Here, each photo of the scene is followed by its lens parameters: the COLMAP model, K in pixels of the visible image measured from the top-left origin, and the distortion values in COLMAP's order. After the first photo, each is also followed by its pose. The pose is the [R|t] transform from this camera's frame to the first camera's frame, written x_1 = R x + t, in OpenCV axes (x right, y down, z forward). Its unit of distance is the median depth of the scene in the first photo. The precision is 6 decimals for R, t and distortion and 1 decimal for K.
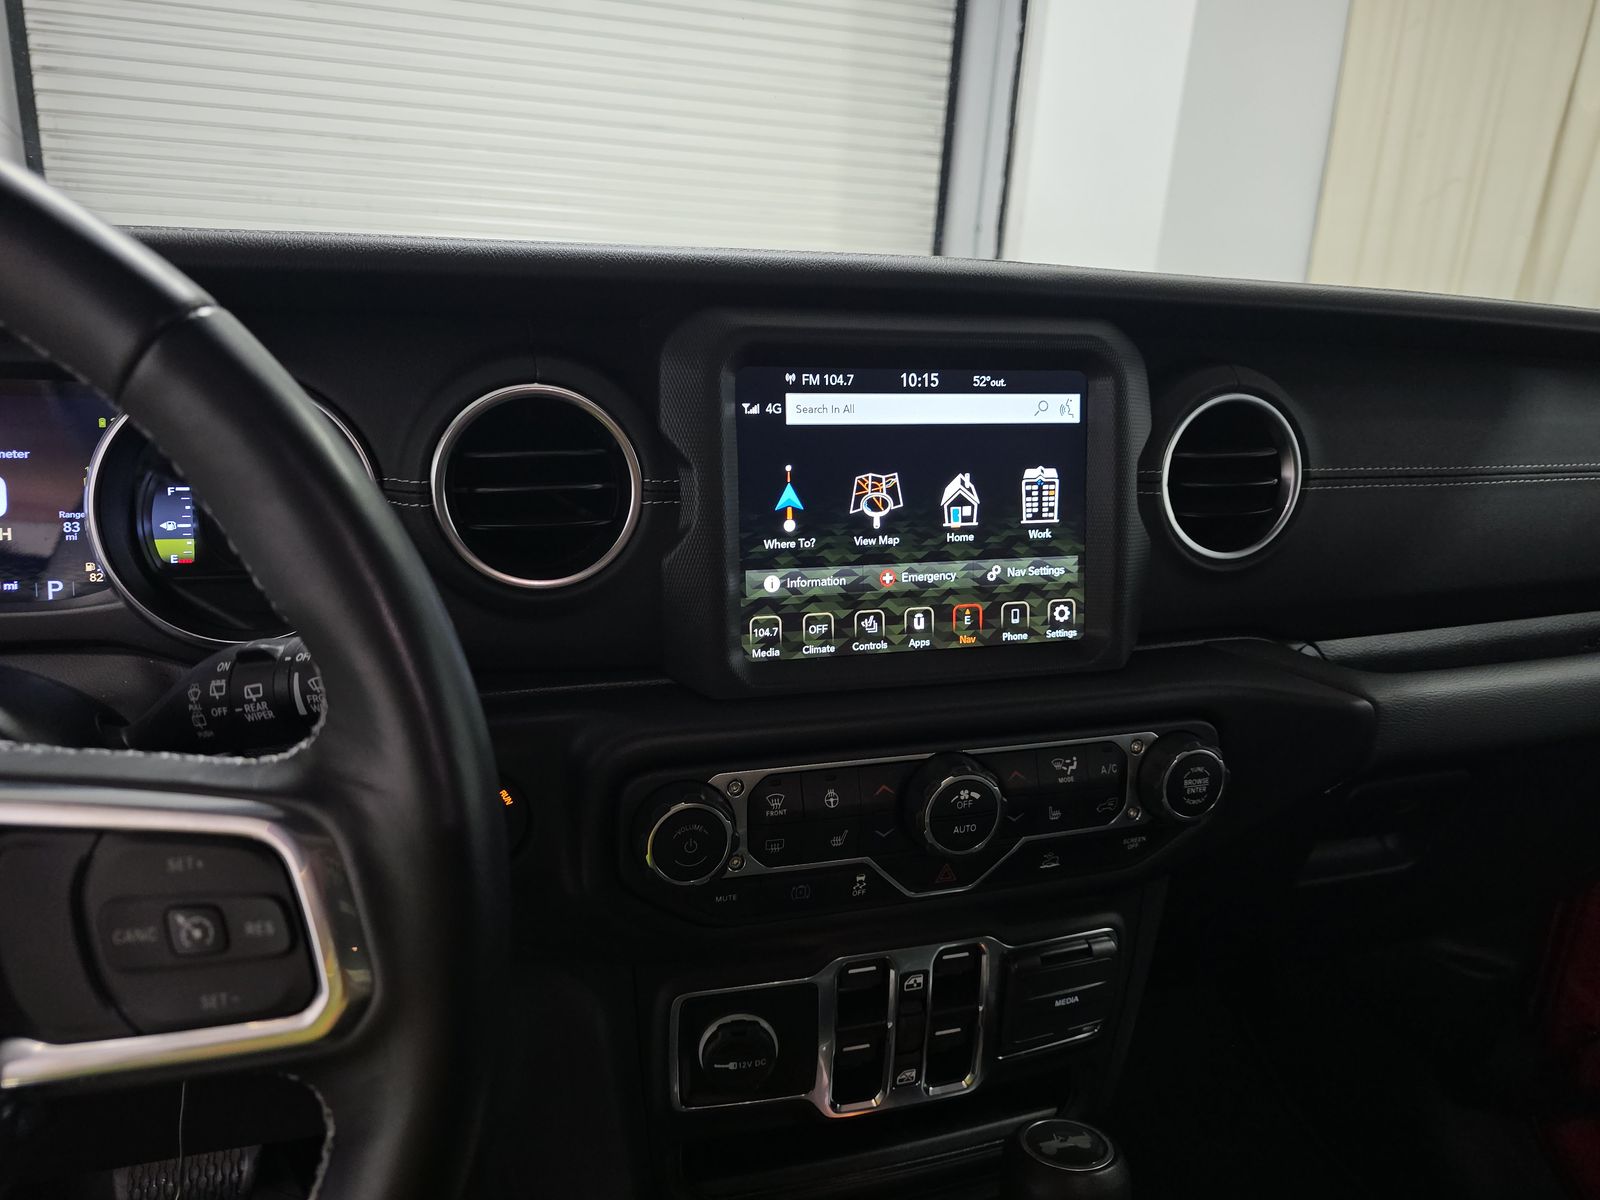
lens RADIAL K [[1073.0, 0, 824.6], [0, 1073.0, 600.9], [0, 0, 1]] dist [0.077127, -0.069941]
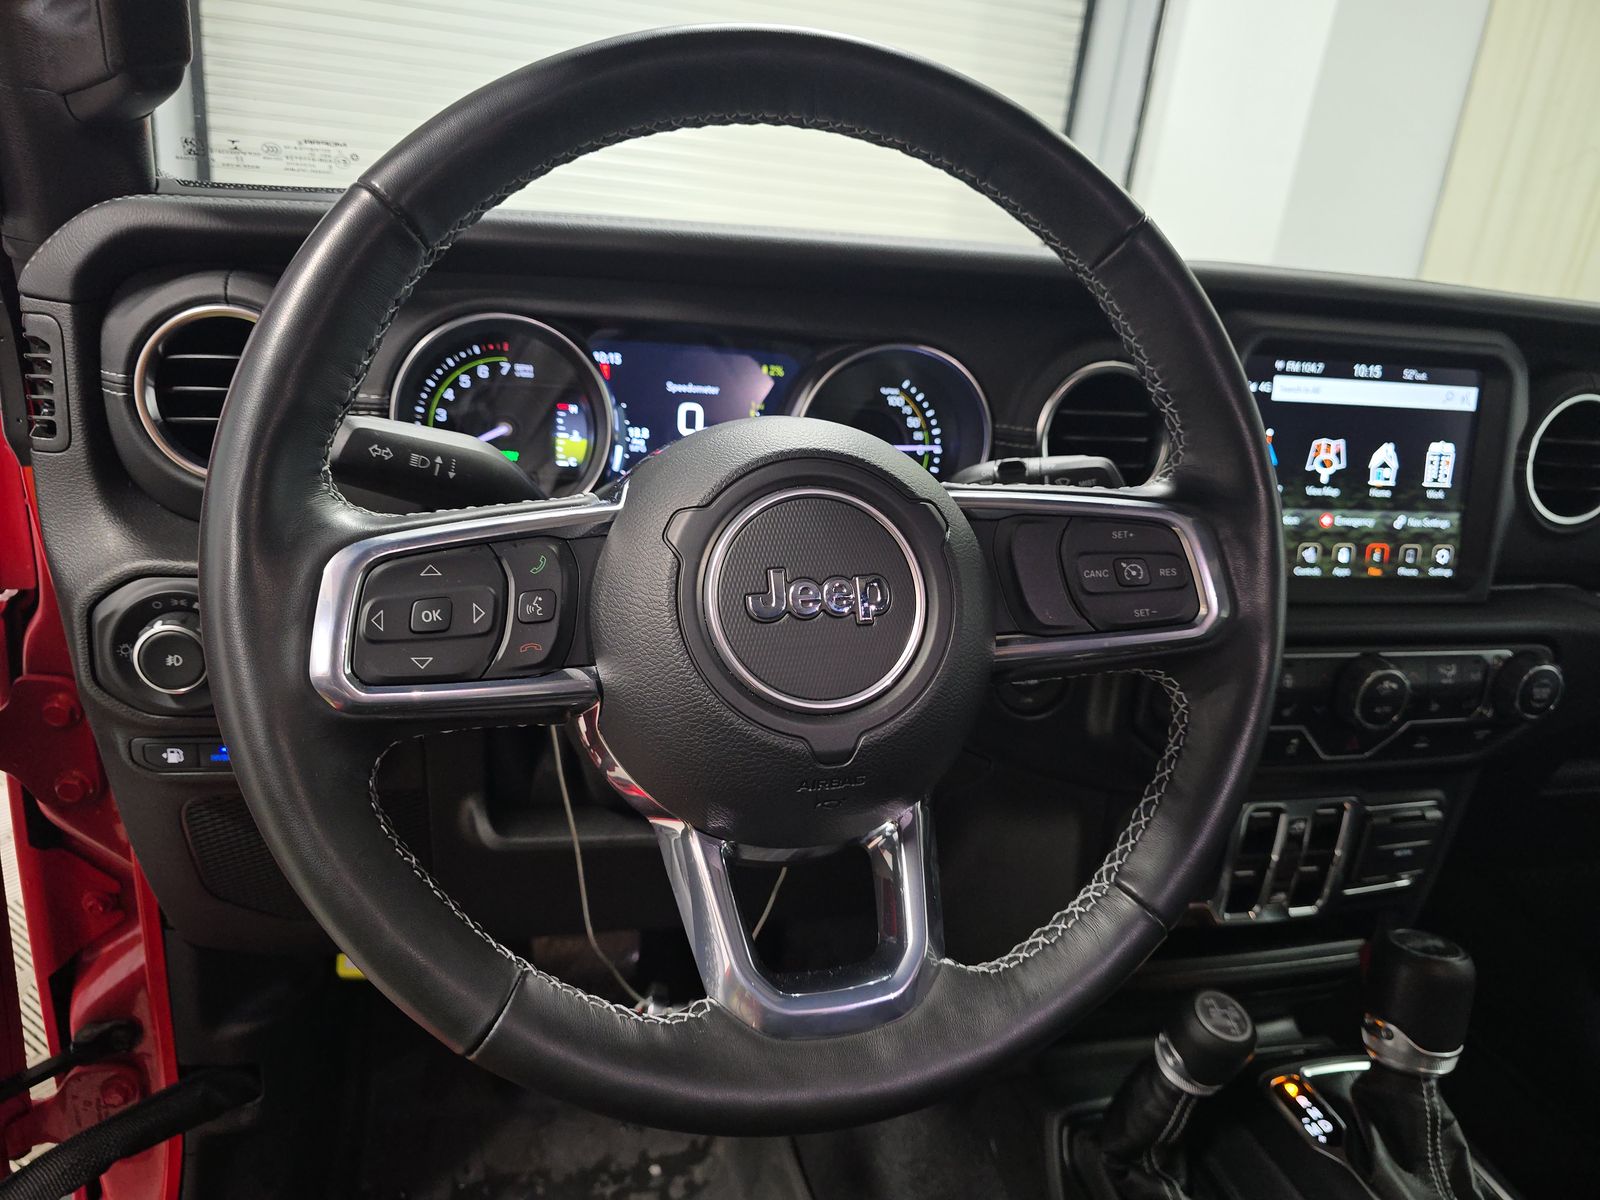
lens RADIAL K [[1073.0, 0, 824.6], [0, 1073.0, 600.9], [0, 0, 1]] dist [0.077127, -0.069941]
pose [[0.997641, 0.068403, -0.005824, -0.532840], [-0.067999, 0.996270, 0.053123, 0.047261], [0.009436, -0.052602, 0.998571, -0.339748]]
